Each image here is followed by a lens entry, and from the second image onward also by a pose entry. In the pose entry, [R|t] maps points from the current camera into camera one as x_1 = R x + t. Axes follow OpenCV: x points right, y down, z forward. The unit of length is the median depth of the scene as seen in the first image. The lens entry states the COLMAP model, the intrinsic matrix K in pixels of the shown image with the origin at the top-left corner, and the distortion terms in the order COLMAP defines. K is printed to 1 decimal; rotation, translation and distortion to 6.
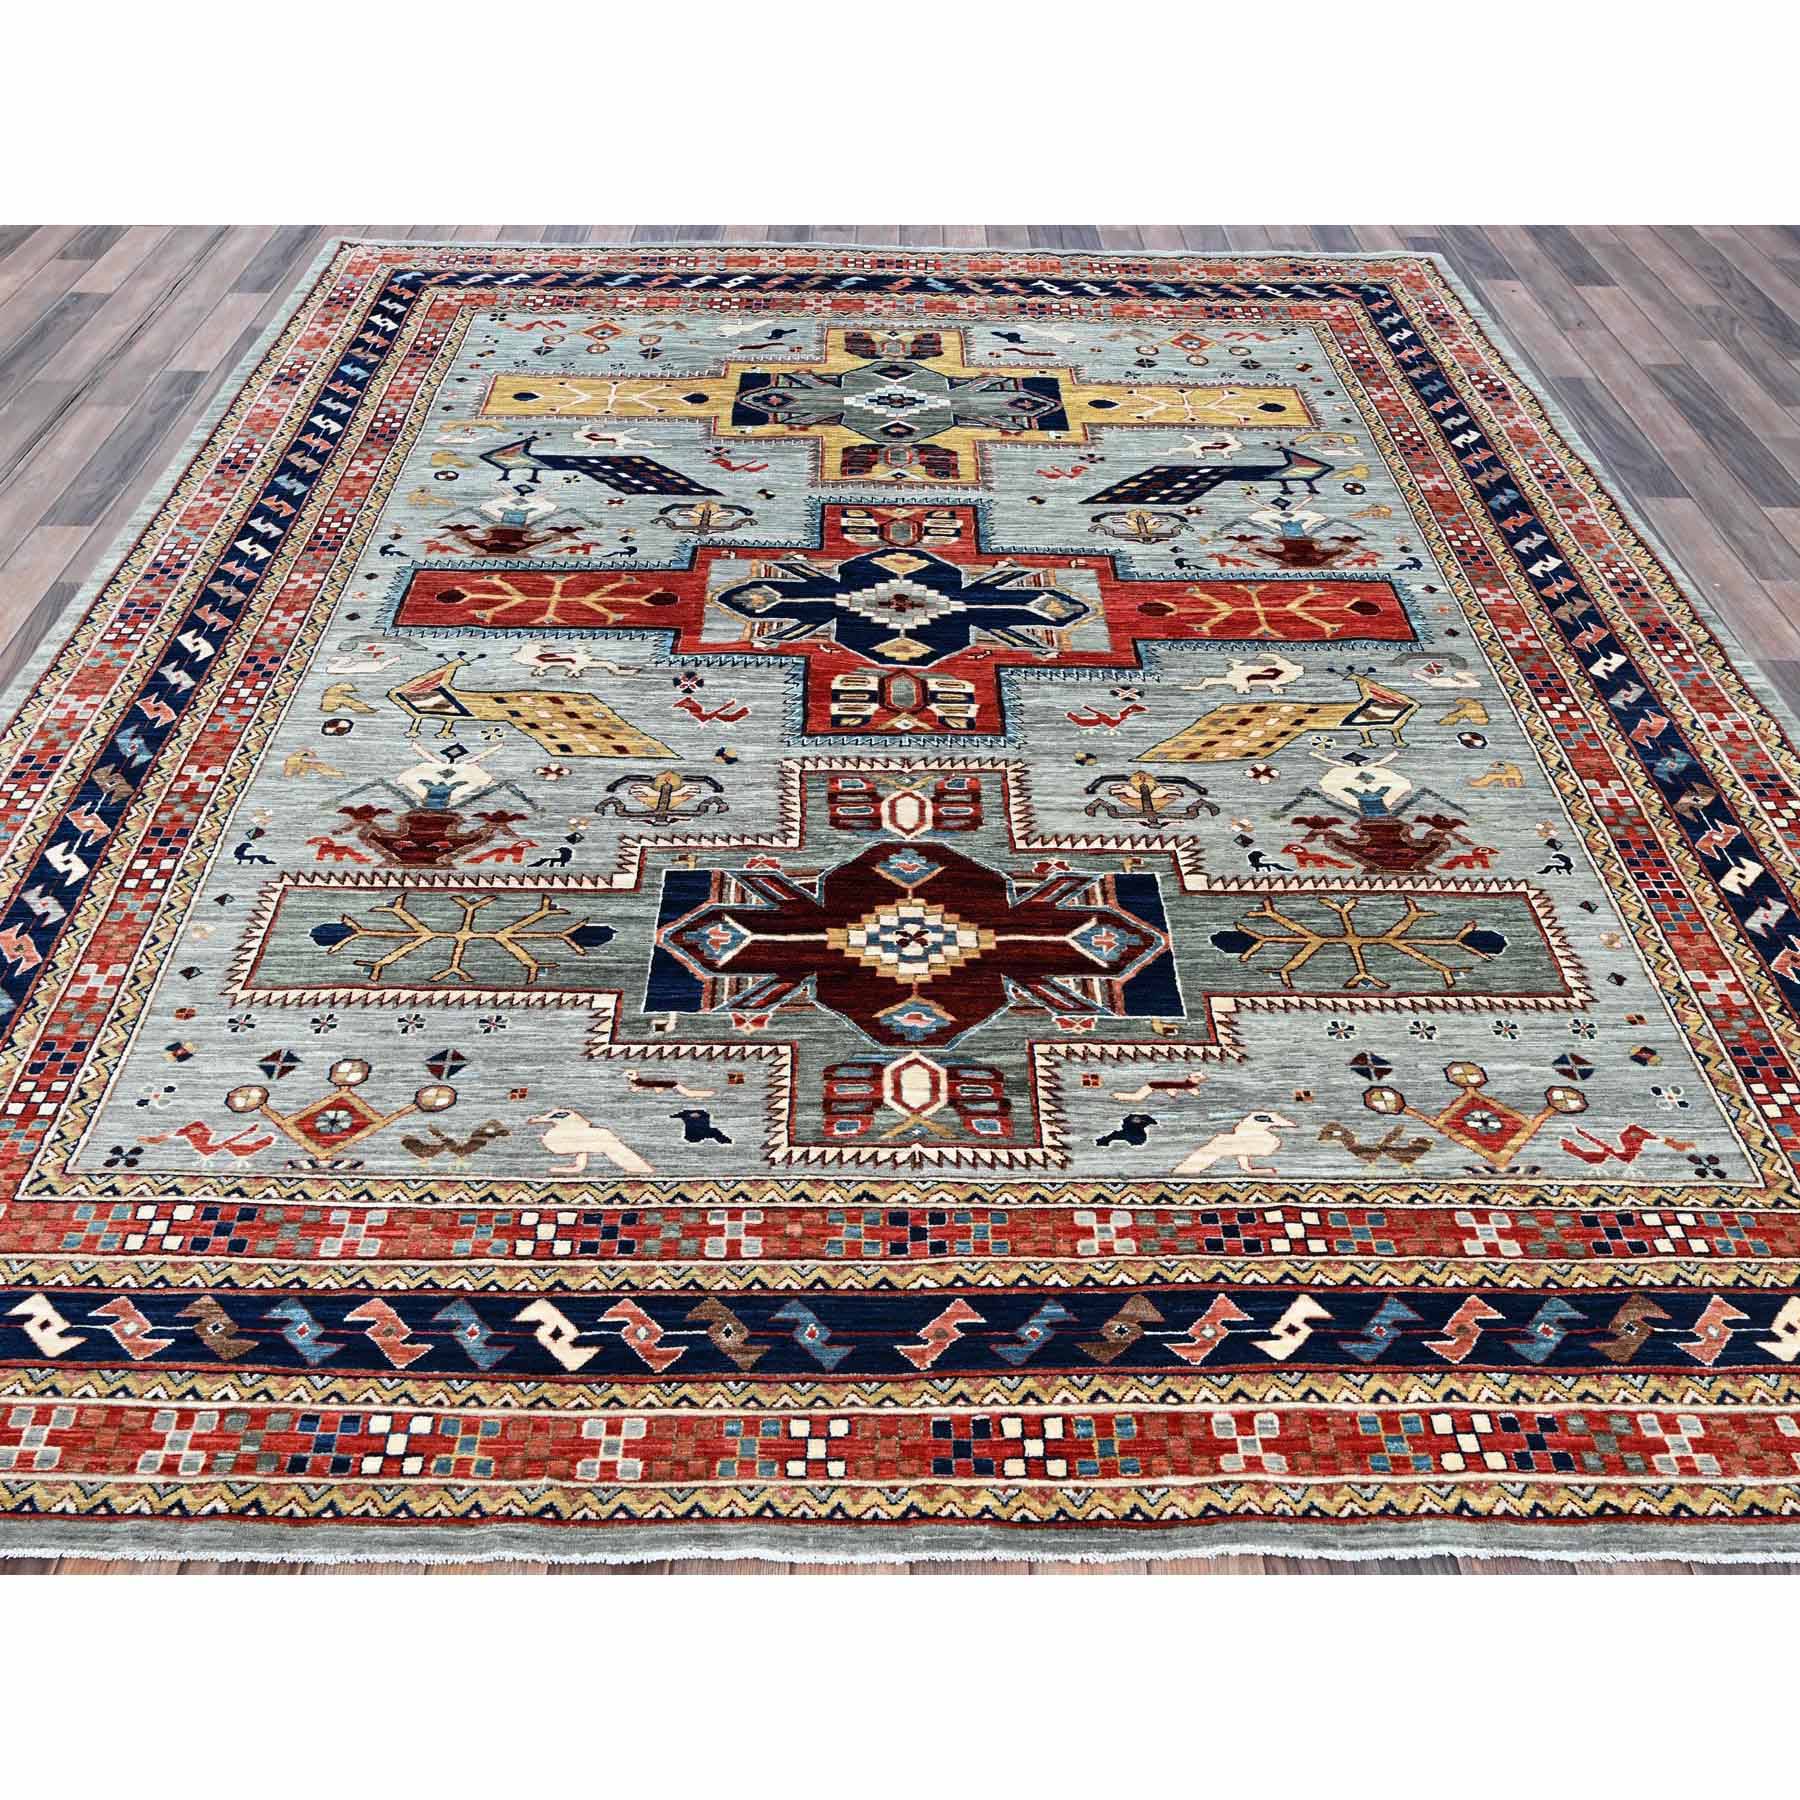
lens RADIAL K [[1653.0, 0, 912.2], [0, 1653.0, 900.1], [0, 0, 1]] dist [0.000843, 0.000000]
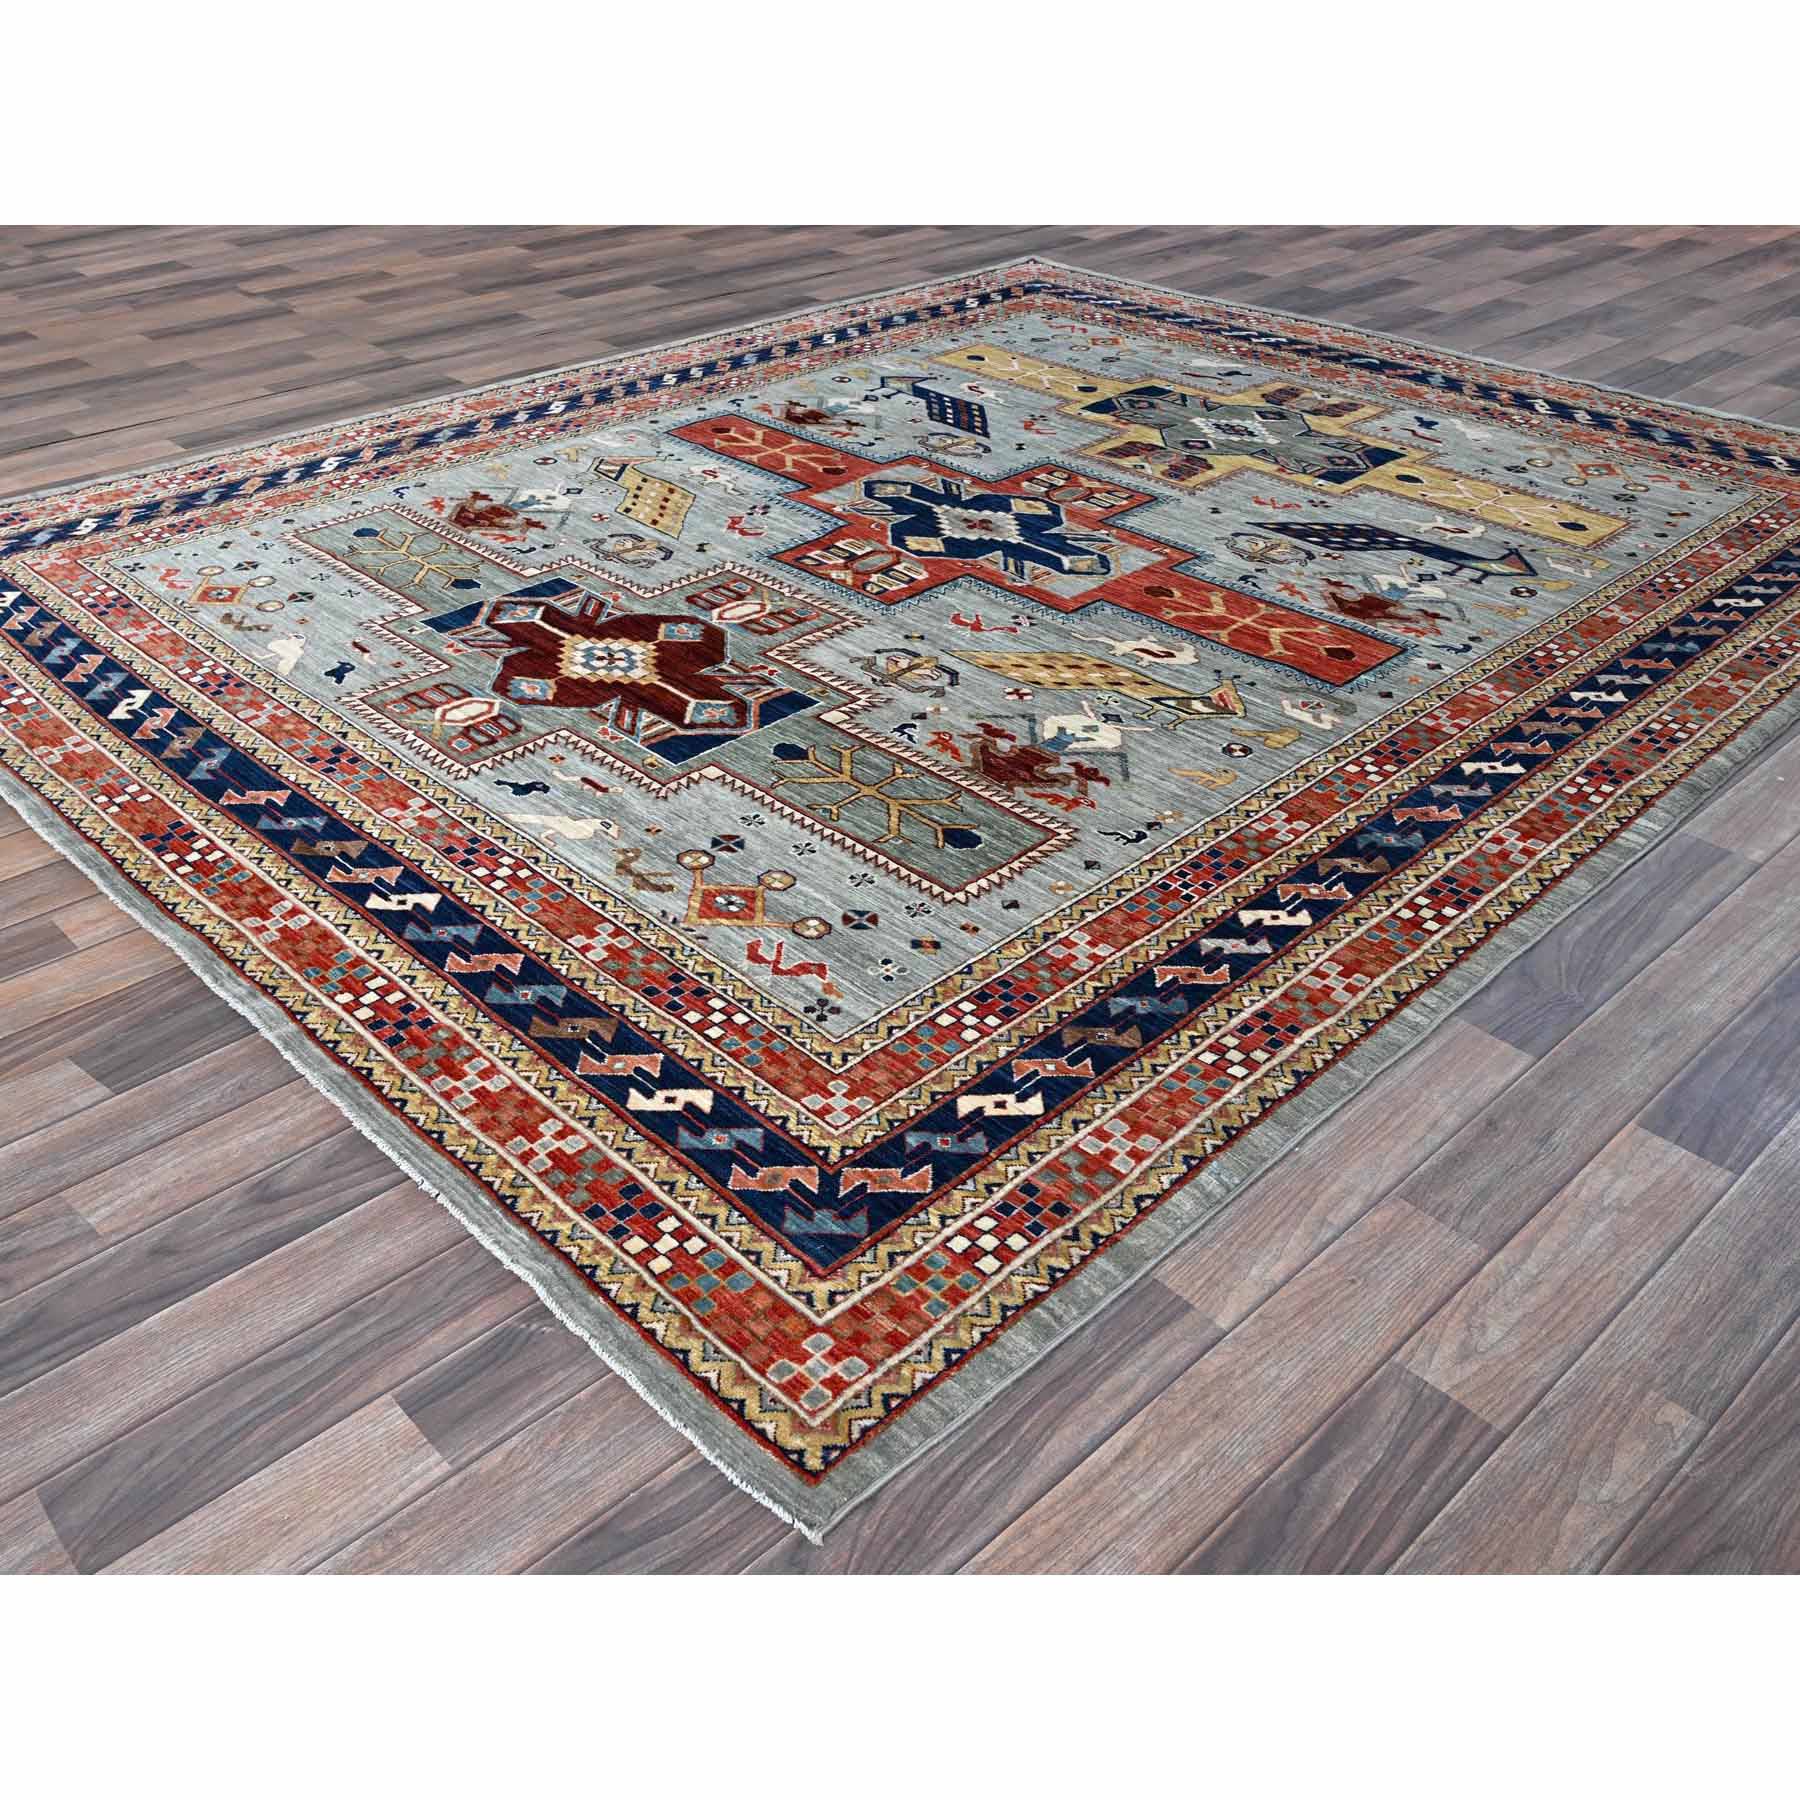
lens RADIAL K [[1700.6, 0, 900.1], [0, 1700.6, 897.8], [0, 0, 1]] dist [-0.001261, 0.000000]
pose [[0.693673, 0.380373, -0.611666, 0.770235], [-0.465260, 0.884885, 0.022640, 0.040630], [0.549865, 0.268878, 0.790792, 0.148694]]
